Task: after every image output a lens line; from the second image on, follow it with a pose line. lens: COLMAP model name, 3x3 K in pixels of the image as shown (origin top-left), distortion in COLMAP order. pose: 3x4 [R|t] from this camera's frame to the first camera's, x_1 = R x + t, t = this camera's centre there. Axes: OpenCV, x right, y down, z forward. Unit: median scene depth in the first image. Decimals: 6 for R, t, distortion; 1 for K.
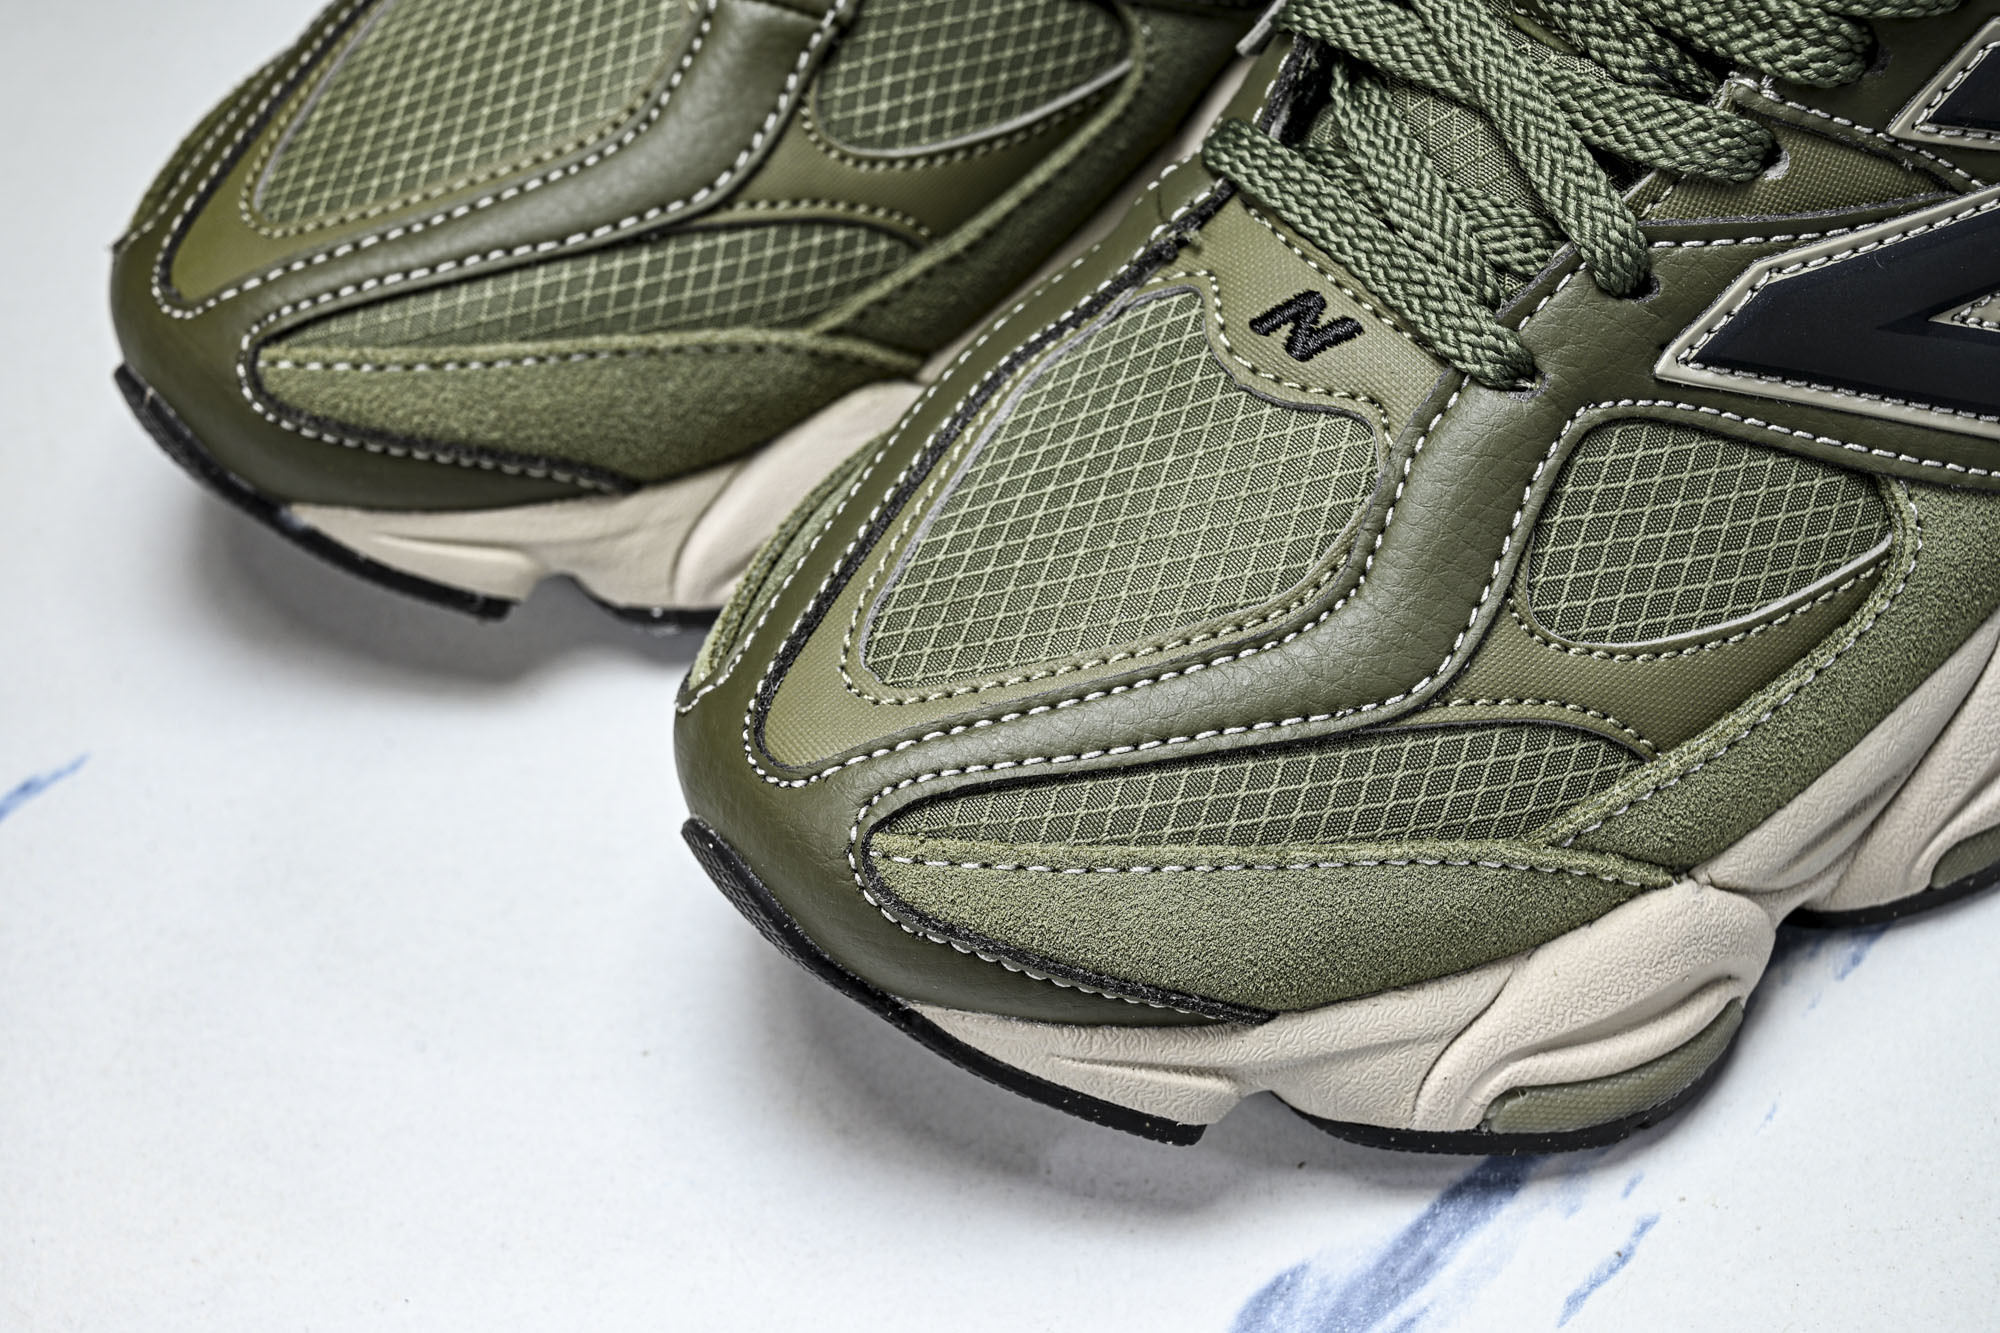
lens RADIAL K [[3517.5, 0, 1007.5], [0, 3517.5, 663.3], [0, 0, 1]] dist [-0.001820, 0.000000]
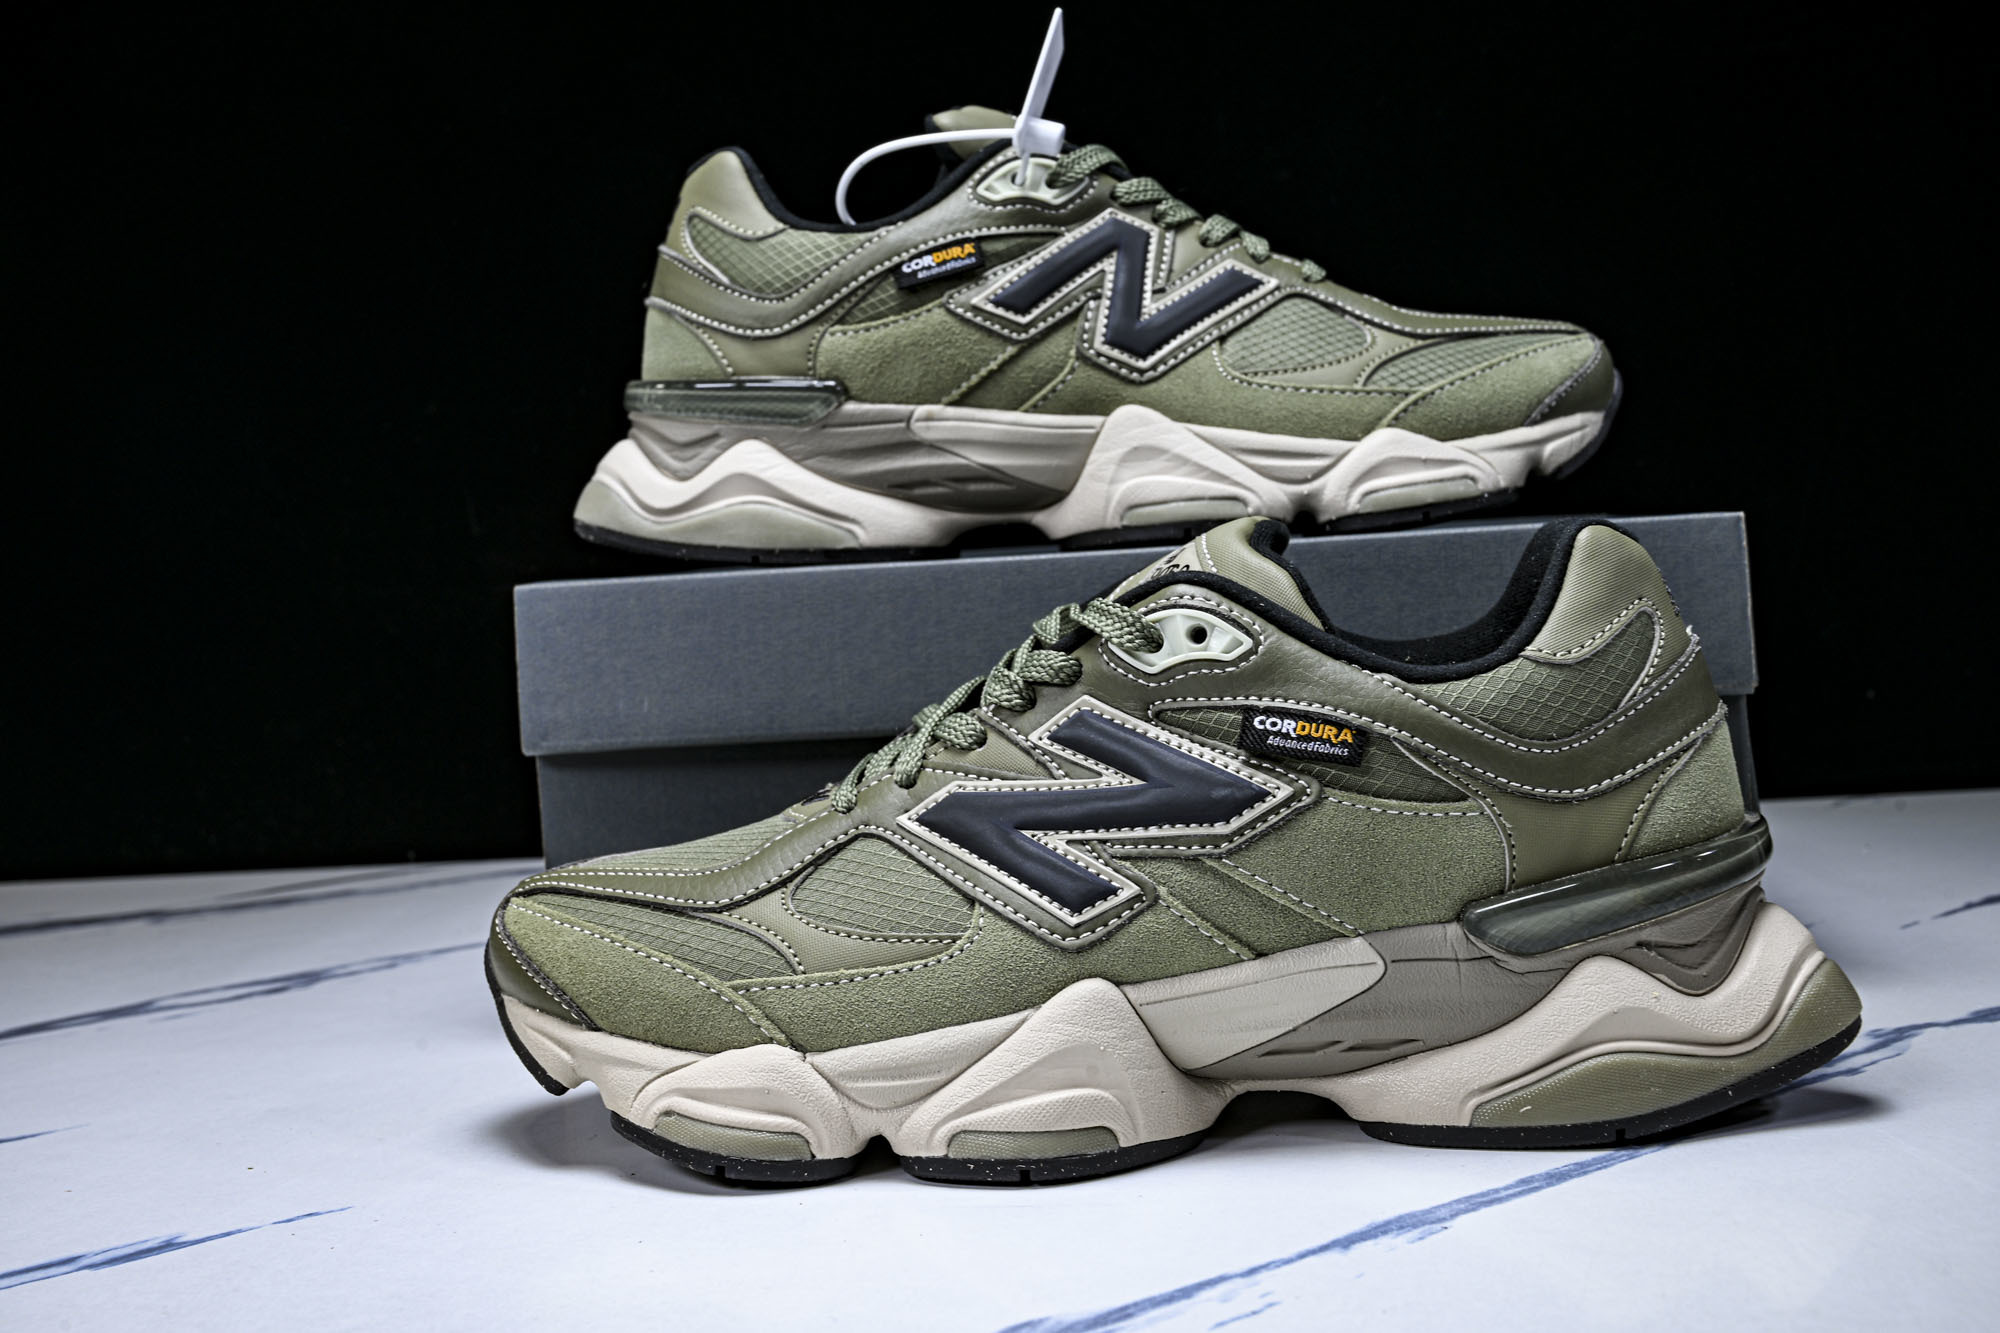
lens RADIAL K [[2321.6, 0, 1006.9], [0, 2321.6, 658.9], [0, 0, 1]] dist [-0.027972, 0.000000]
pose [[0.716602, 0.086308, -0.692122, 1.156147], [-0.526975, 0.717065, -0.456196, 0.433863], [0.456923, 0.691642, 0.559333, 0.199530]]
